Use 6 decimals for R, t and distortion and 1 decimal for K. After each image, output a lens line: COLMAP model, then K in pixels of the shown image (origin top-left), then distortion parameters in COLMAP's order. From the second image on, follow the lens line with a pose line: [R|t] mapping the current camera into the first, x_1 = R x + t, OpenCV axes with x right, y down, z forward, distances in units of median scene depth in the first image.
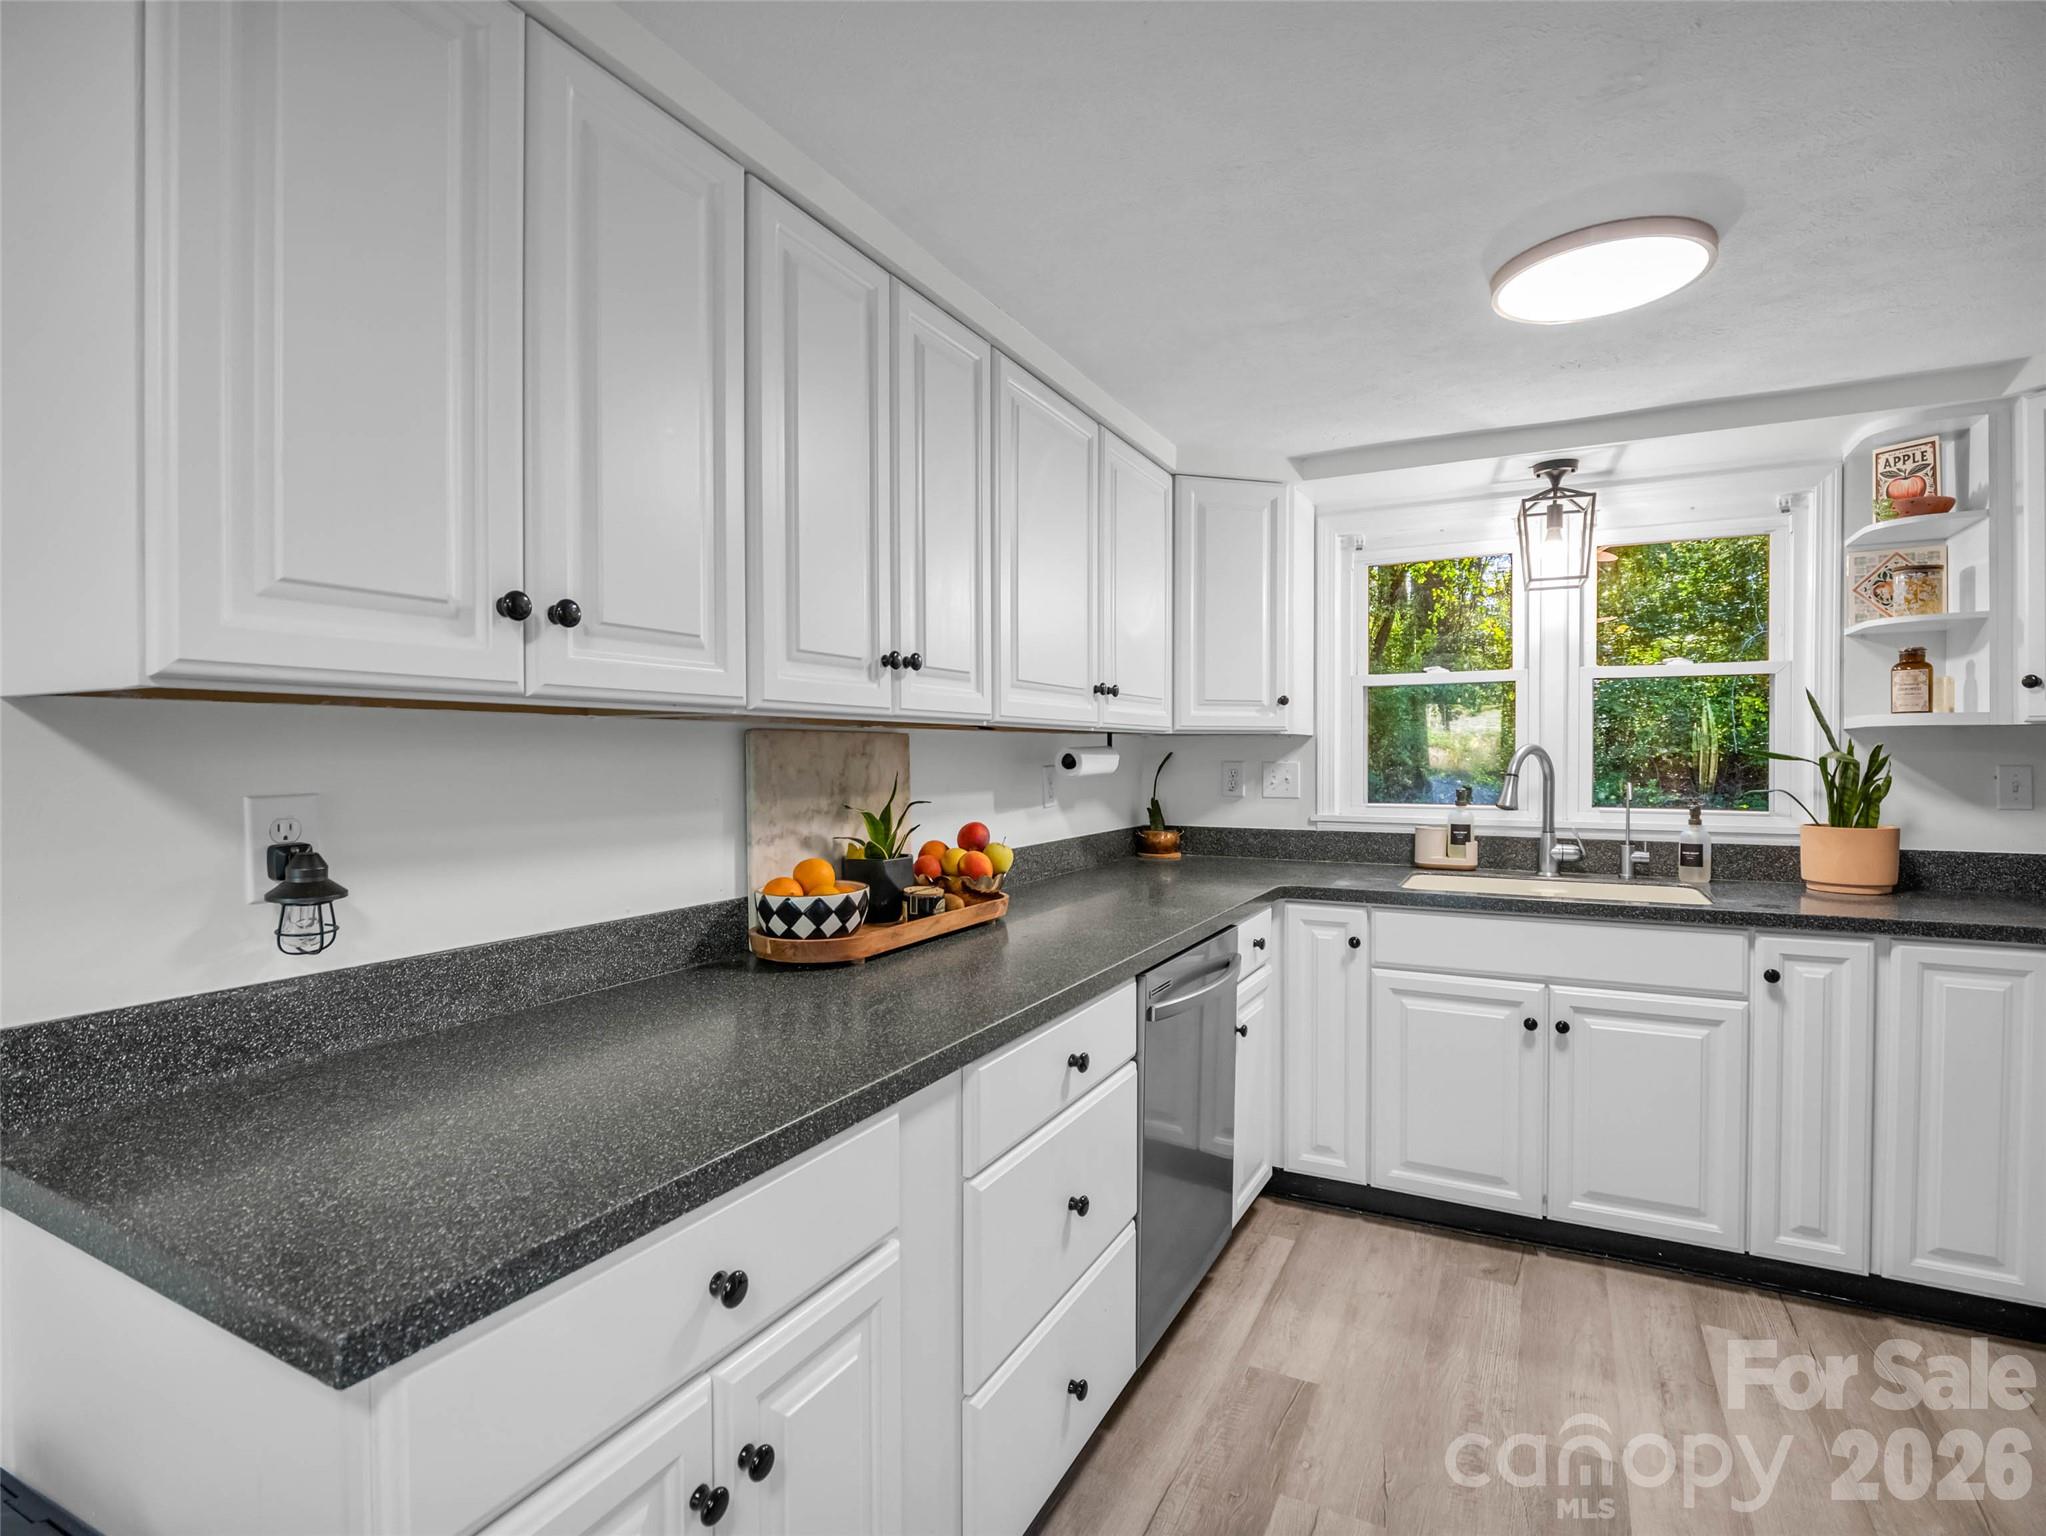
lens RADIAL K [[1005.2, 0, 1007.6], [0, 1005.2, 767.3], [0, 0, 1]] dist [-0.009977, -0.005031]
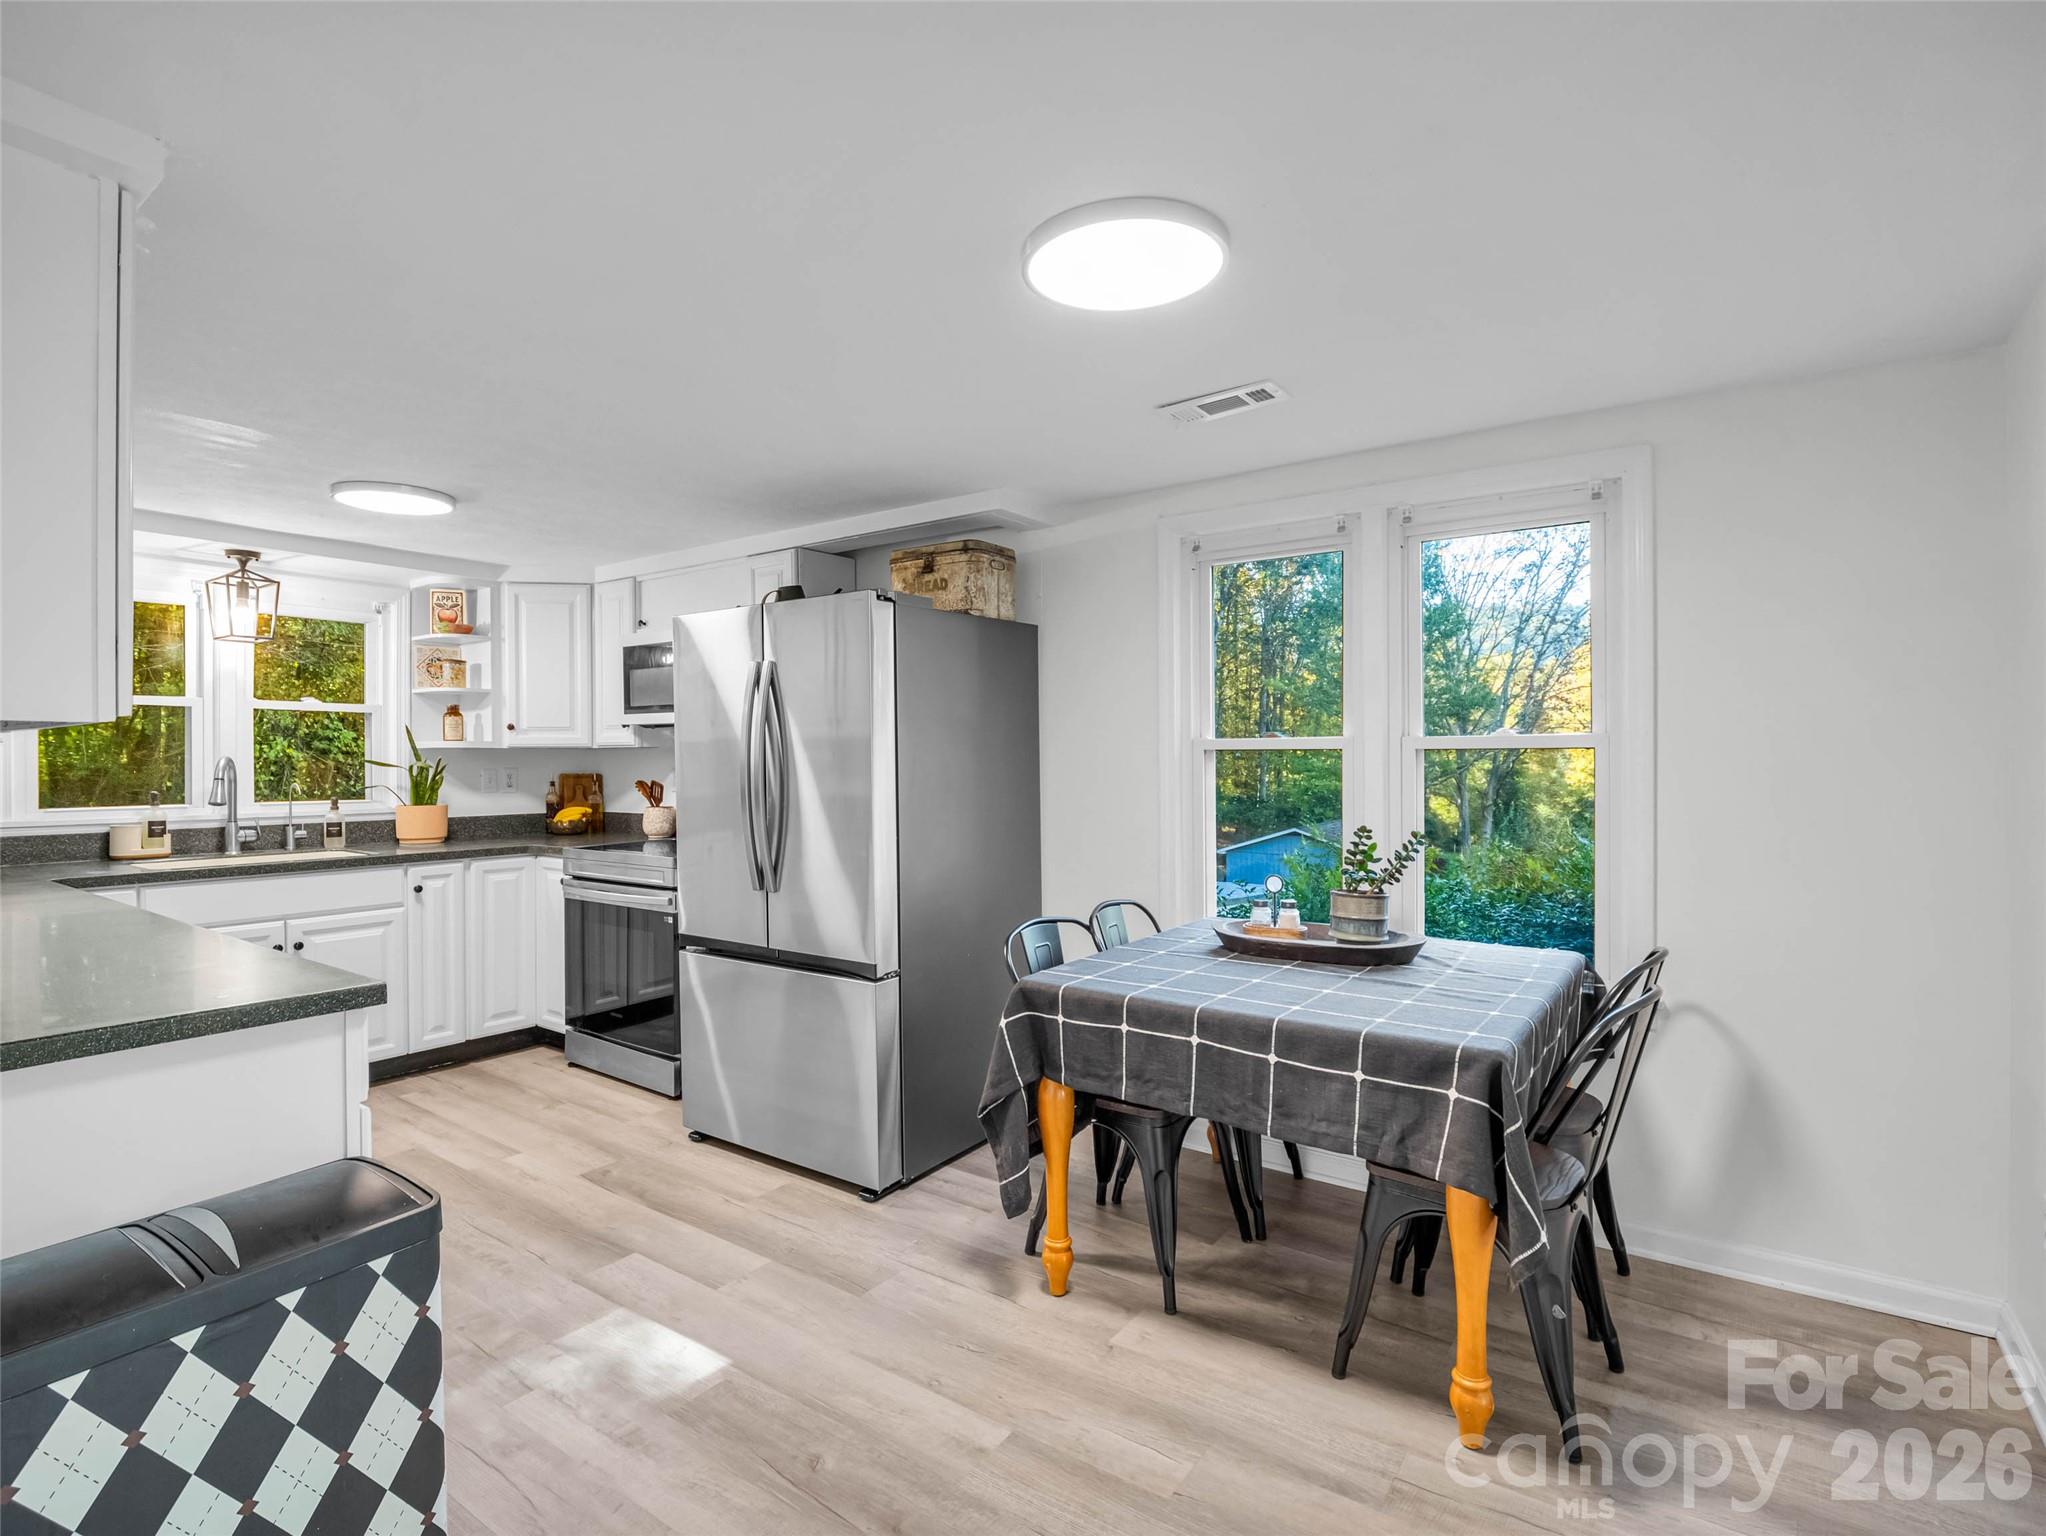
lens RADIAL K [[1005.2, 0, 1014.3], [0, 1005.2, 774.0], [0, 0, 1]] dist [-0.009977, -0.005031]
pose [[0.130578, -0.011448, 0.991372, -0.780067], [0.015441, 0.999836, 0.009512, 0.004983], [-0.991318, 0.014065, 0.130733, -0.257704]]
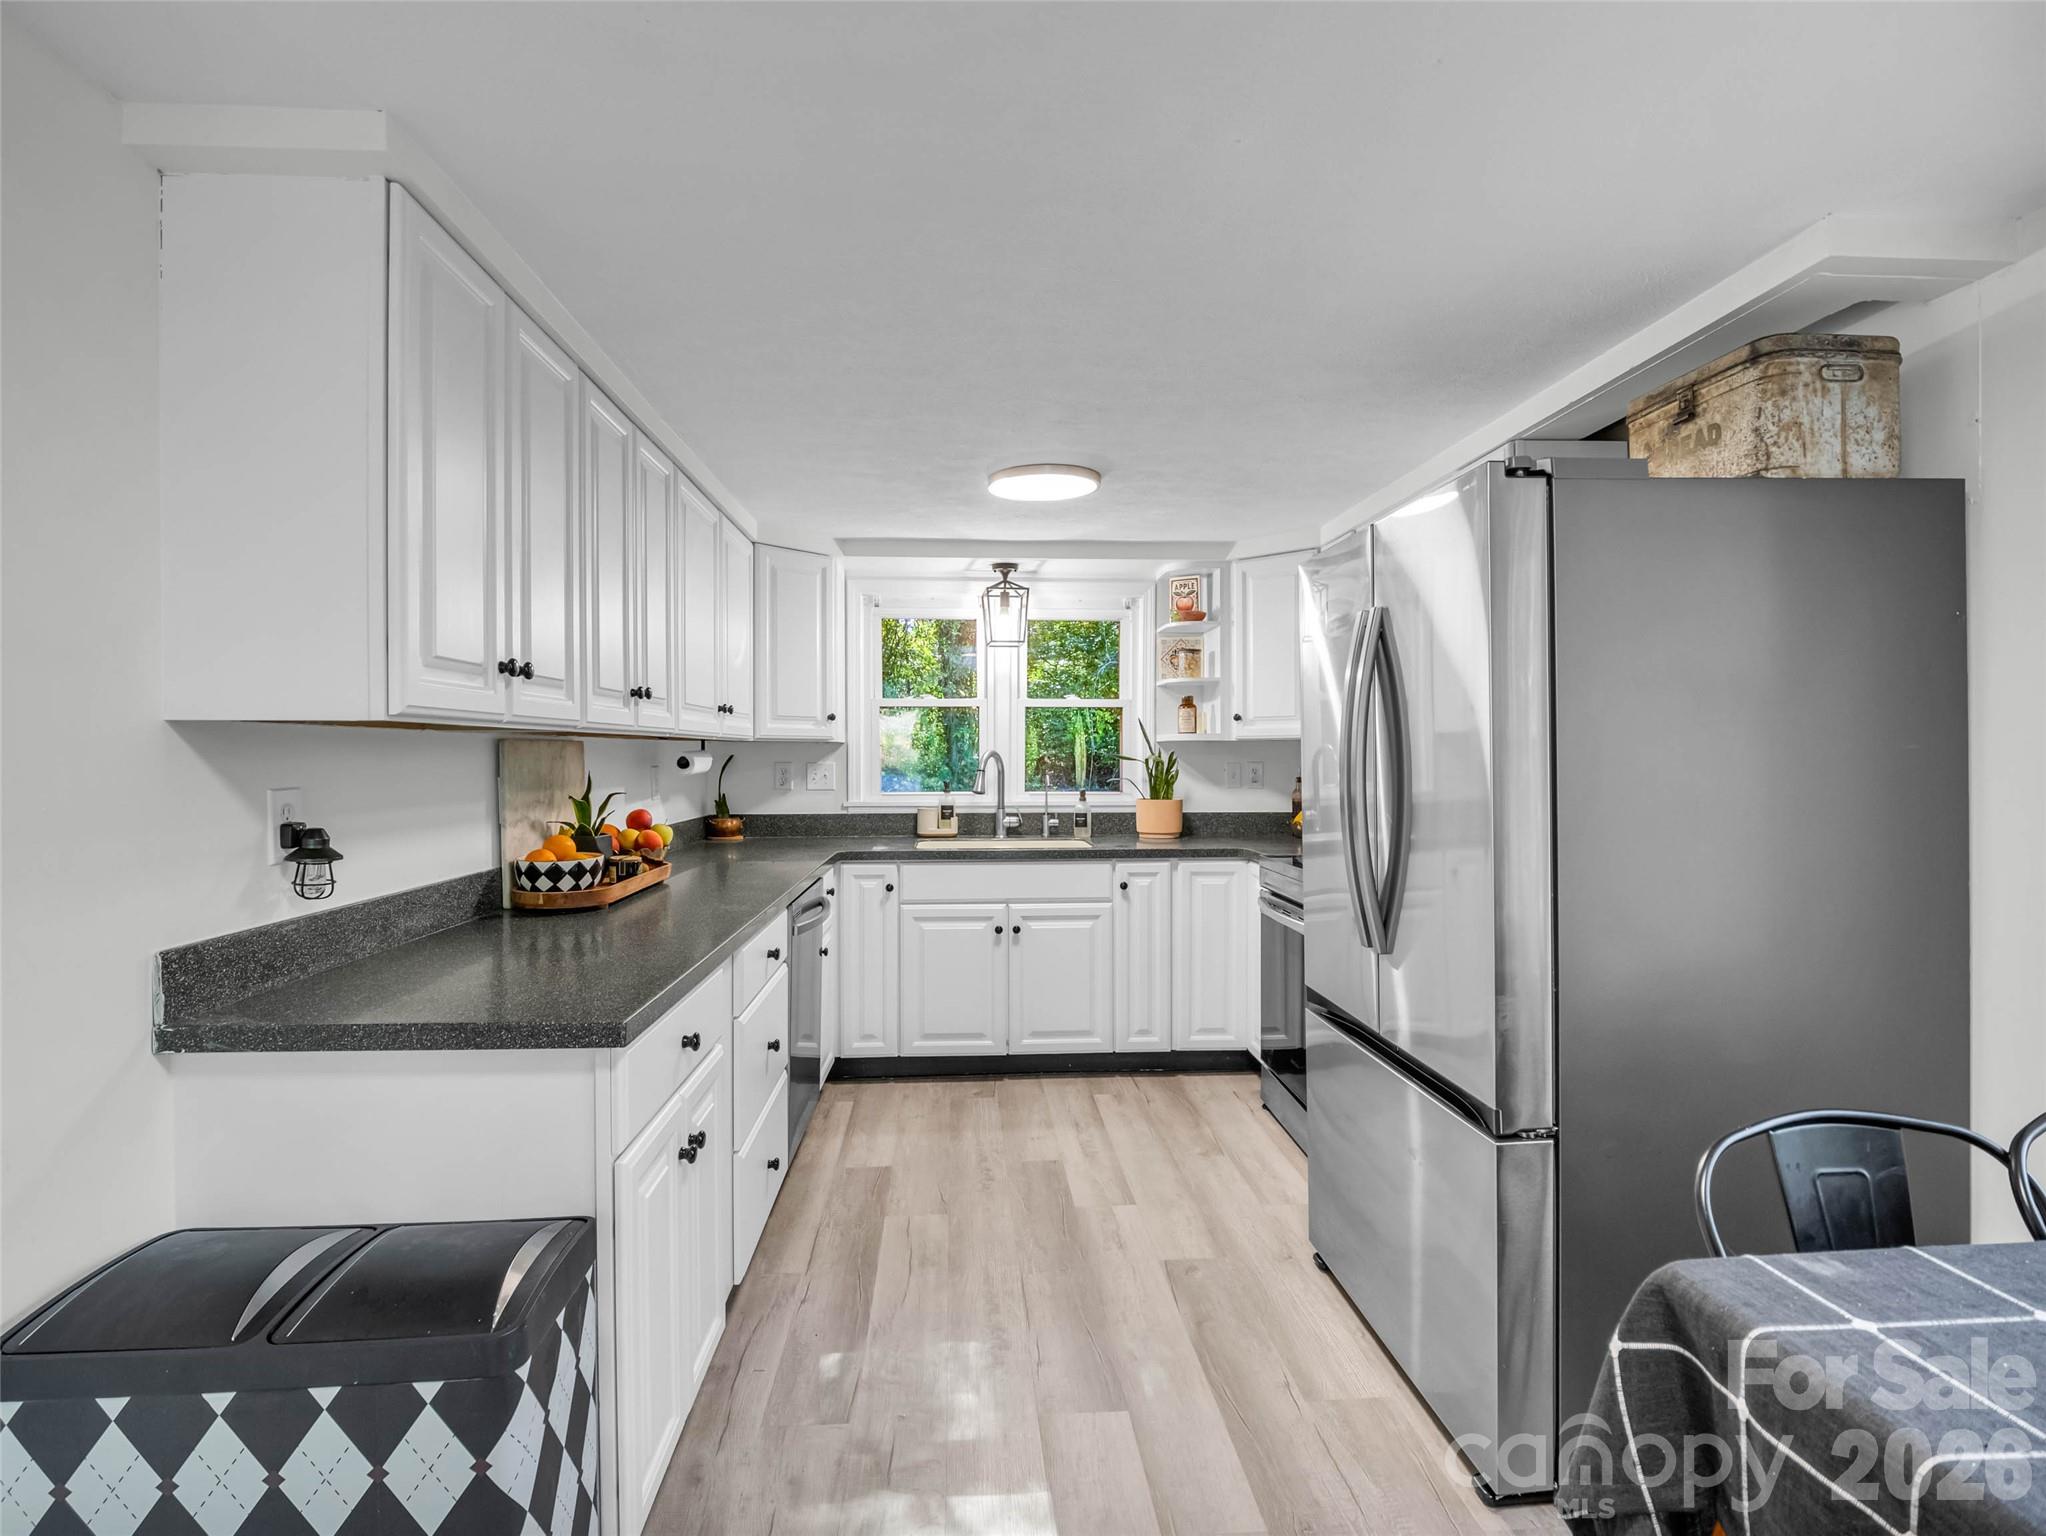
lens RADIAL K [[1005.2, 0, 1005.8], [0, 1005.2, 768.3], [0, 0, 1]] dist [-0.009977, -0.005031]
pose [[0.854676, -0.006487, 0.519121, -0.281115], [0.006398, 0.999978, 0.001963, 0.001607], [-0.519122, 0.001643, 0.854699, -0.345586]]
